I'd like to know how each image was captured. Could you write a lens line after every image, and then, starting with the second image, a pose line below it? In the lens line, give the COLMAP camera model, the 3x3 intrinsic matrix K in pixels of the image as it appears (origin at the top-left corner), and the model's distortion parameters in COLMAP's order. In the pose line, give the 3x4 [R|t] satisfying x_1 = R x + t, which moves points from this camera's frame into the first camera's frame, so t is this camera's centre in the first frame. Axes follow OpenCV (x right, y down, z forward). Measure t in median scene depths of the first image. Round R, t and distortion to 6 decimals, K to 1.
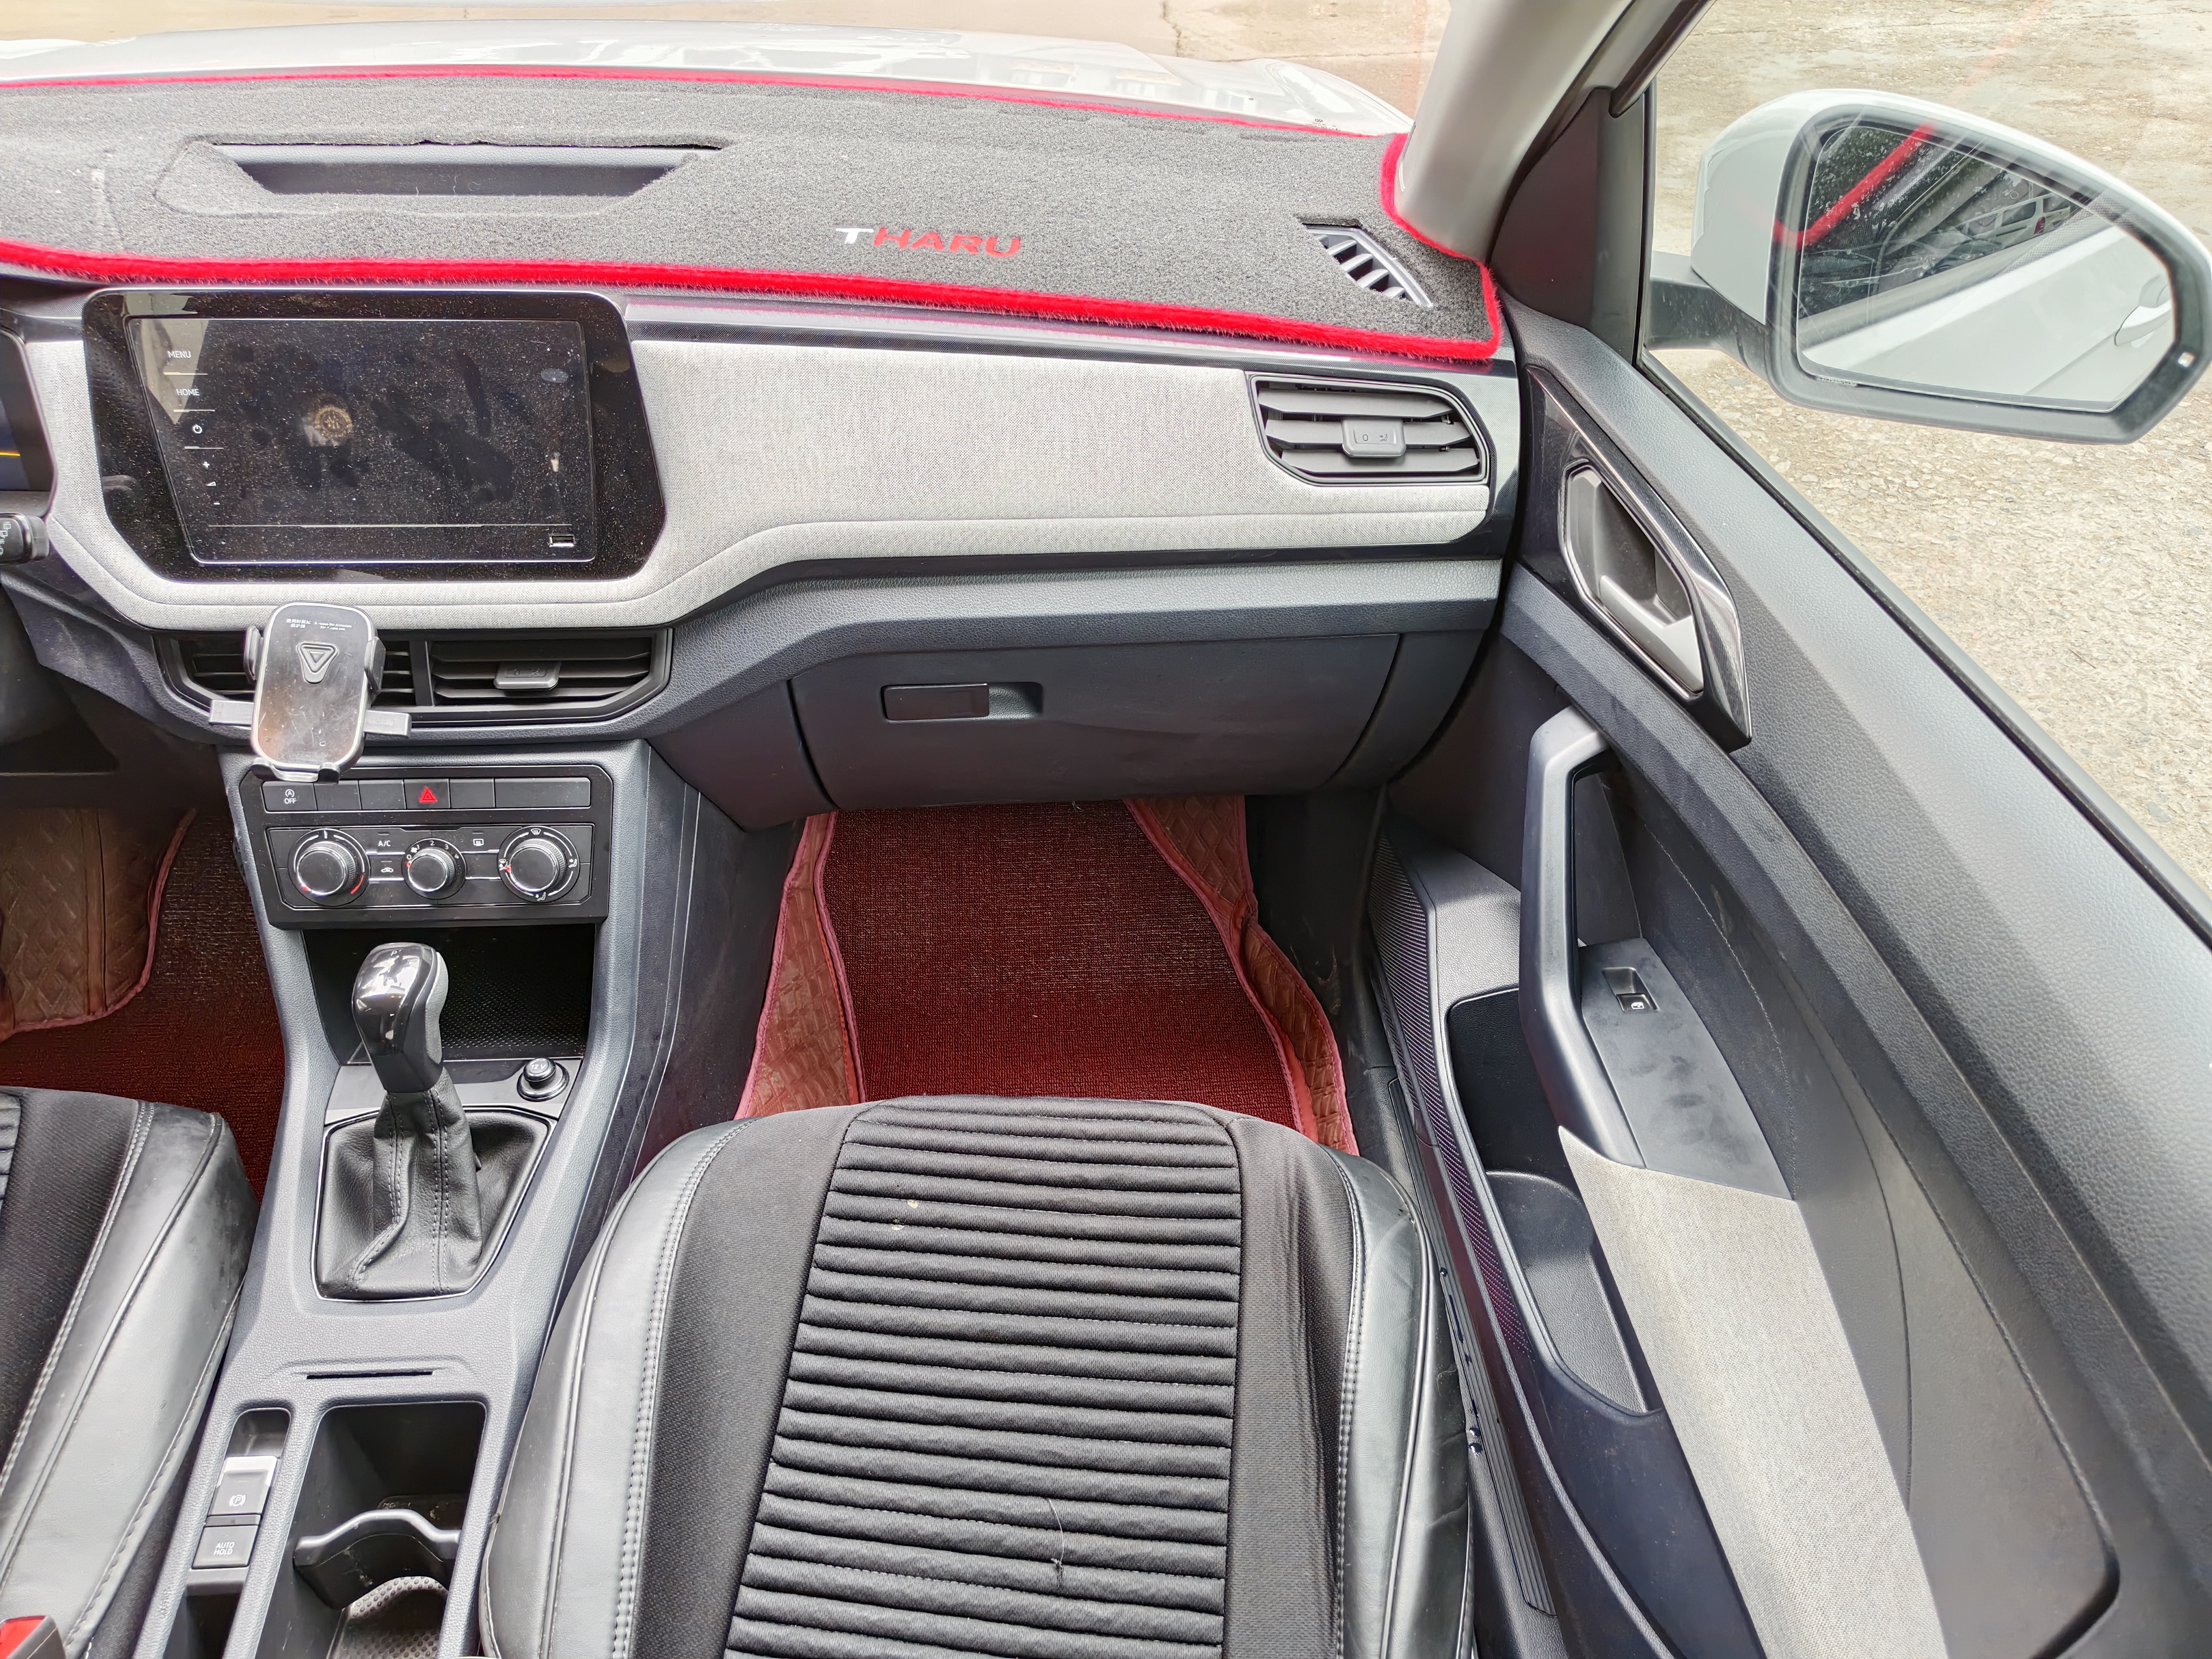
lens RADIAL K [[1474.1, 0, 1106.6], [0, 1474.1, 822.5], [0, 0, 1]] dist [0.019207, -0.016971]
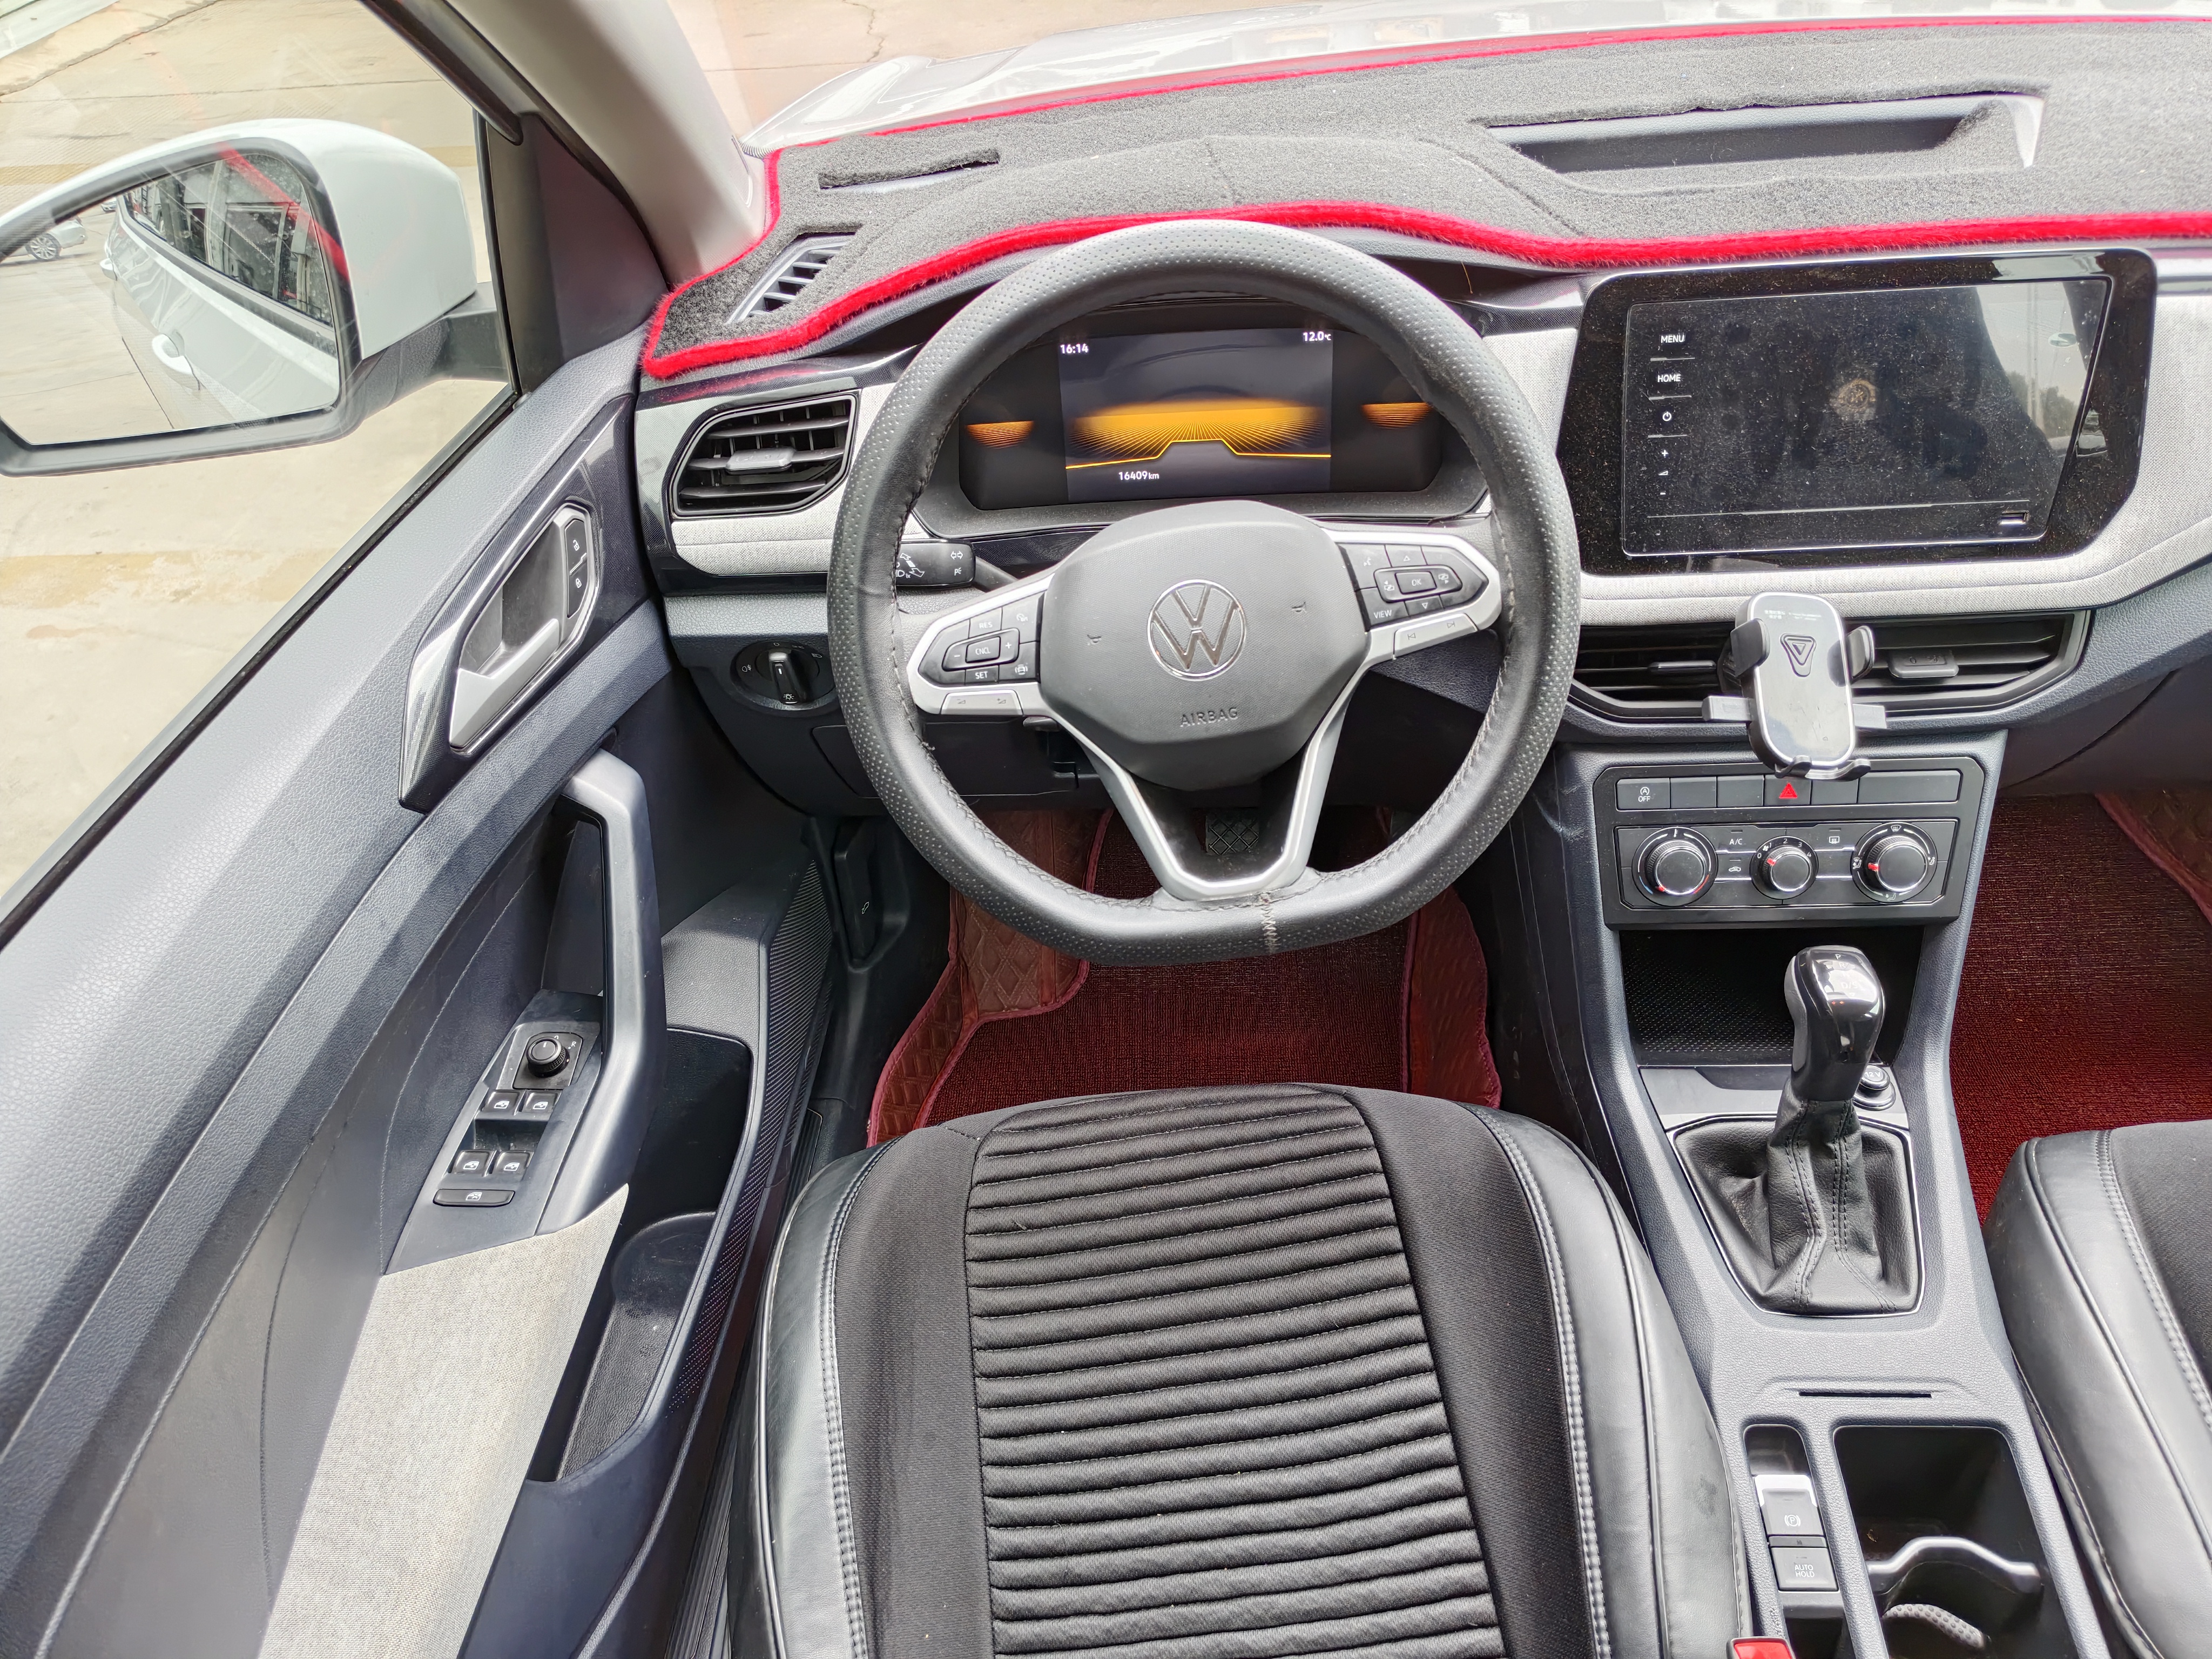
lens RADIAL K [[1474.1, 0, 1104.2], [0, 1474.1, 836.0], [0, 0, 1]] dist [0.019207, -0.016971]
pose [[0.990750, -0.007657, -0.135486, -0.828523], [0.010439, 0.999749, 0.019839, -0.014002], [0.135300, -0.021070, 0.990581, -0.012966]]
